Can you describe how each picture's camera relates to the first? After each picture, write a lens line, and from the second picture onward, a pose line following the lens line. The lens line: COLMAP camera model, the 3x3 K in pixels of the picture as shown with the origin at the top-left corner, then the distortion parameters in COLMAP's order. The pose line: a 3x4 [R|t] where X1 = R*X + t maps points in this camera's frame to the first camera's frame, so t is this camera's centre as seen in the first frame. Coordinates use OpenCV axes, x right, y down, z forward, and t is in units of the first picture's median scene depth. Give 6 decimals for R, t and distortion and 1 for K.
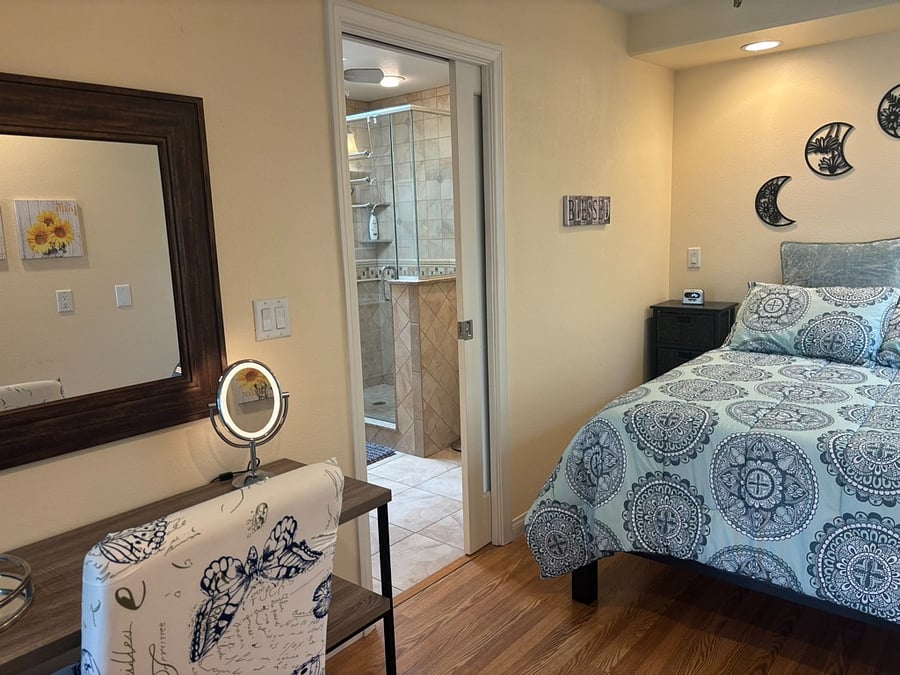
lens RADIAL K [[679.4, 0, 457.5], [0, 679.4, 340.2], [0, 0, 1]] dist [0.045476, -0.046898]
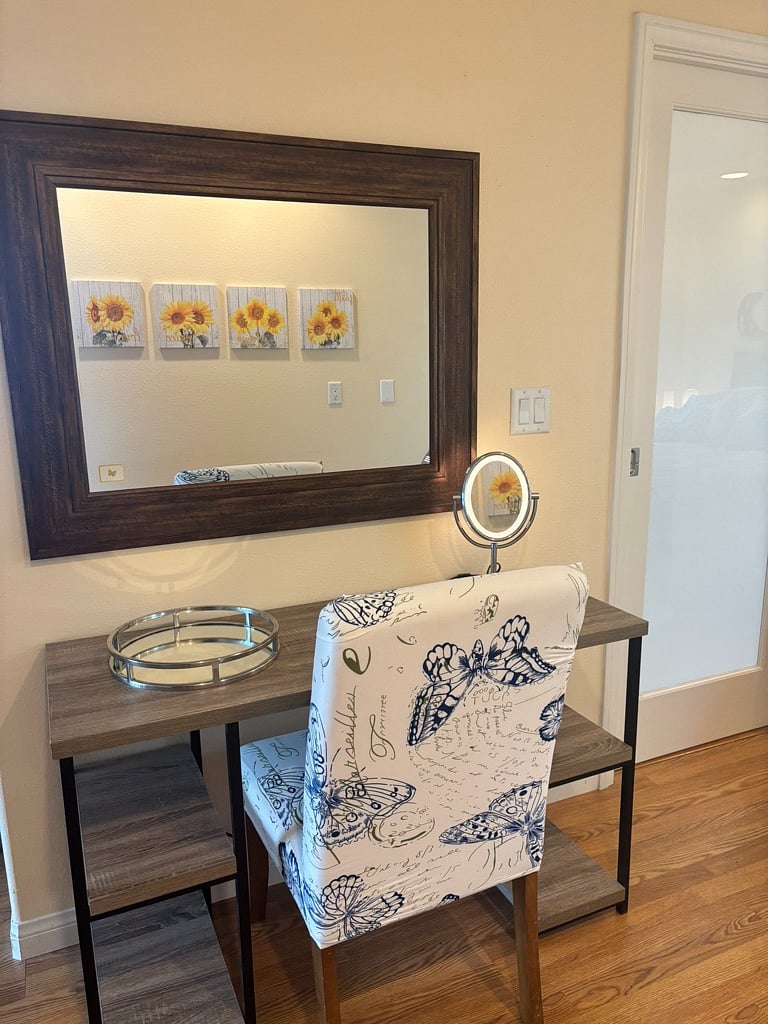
lens RADIAL K [[773.0, 0, 387.4], [0, 773.0, 521.7], [0, 0, 1]] dist [0.045476, -0.046898]
pose [[0.895306, 0.115980, -0.430089, 0.010282], [-0.085117, 0.992262, 0.090392, 0.036294], [0.437244, -0.044320, 0.898250, 0.013642]]
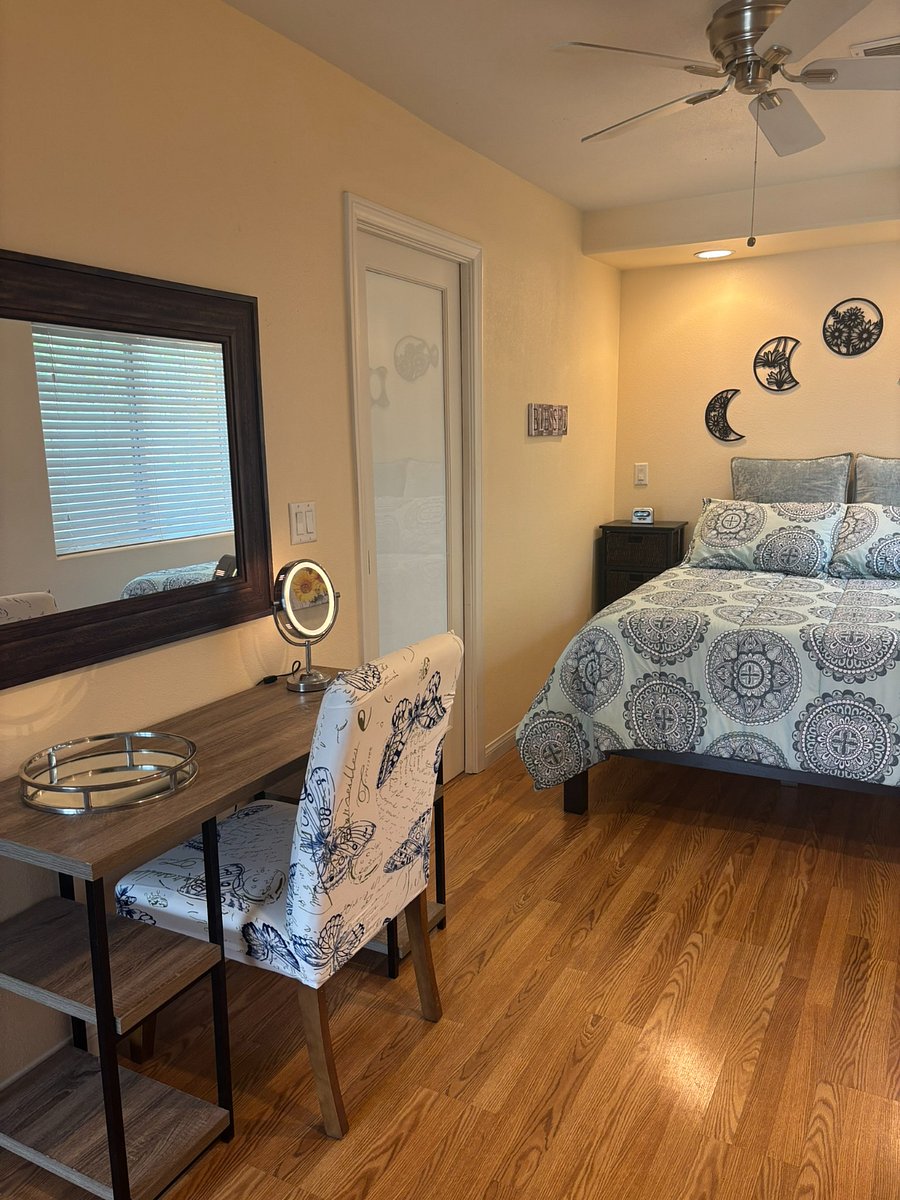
lens RADIAL K [[905.8, 0, 460.9], [0, 905.8, 609.8], [0, 0, 1]] dist [0.045476, -0.046898]
pose [[0.977302, -0.020267, 0.210879, -0.329715], [0.016239, 0.999651, 0.020819, 0.071911], [-0.211228, -0.016922, 0.977290, -0.336007]]
